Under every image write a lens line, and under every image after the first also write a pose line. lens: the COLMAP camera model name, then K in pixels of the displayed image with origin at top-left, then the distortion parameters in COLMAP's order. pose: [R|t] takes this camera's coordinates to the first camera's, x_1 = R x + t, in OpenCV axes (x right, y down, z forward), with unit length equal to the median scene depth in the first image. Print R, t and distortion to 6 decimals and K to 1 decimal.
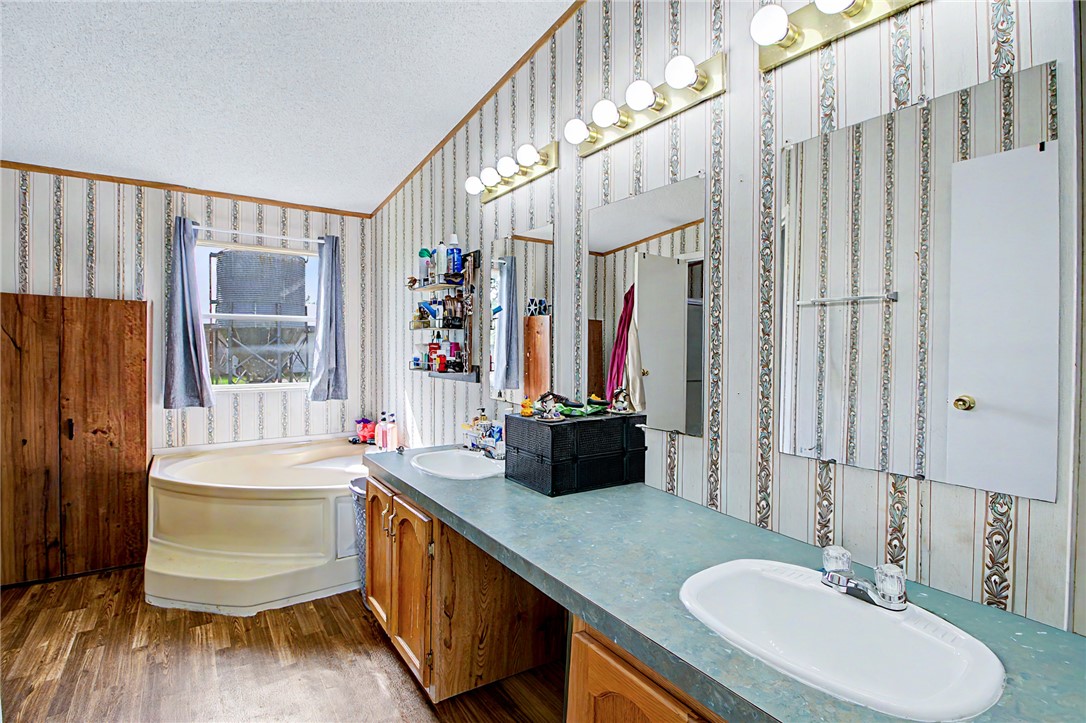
lens RADIAL K [[502.5, 0, 538.7], [0, 502.5, 342.6], [0, 0, 1]] dist [-0.005355, -0.000306]
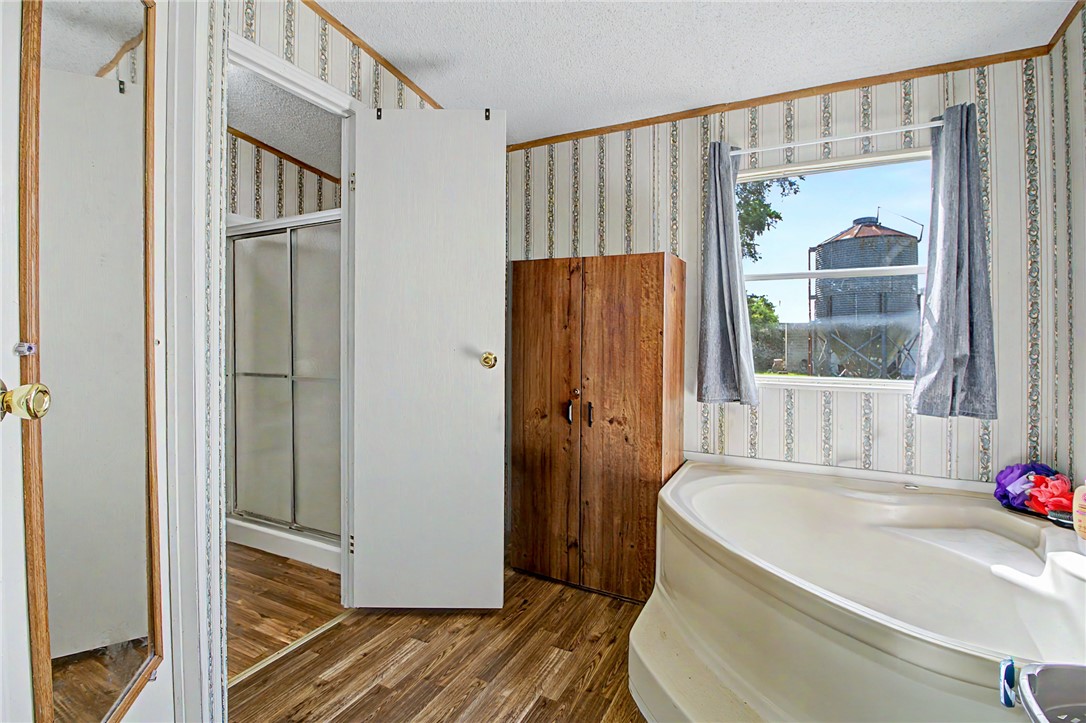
lens RADIAL K [[498.7, 0, 540.2], [0, 498.7, 346.2], [0, 0, 1]] dist [-0.009530, -0.011725]
pose [[0.462464, 0.004928, -0.886624, -0.193817], [0.000635, 0.999982, 0.005889, 0.044905], [0.886638, -0.003286, 0.462453, 0.452102]]
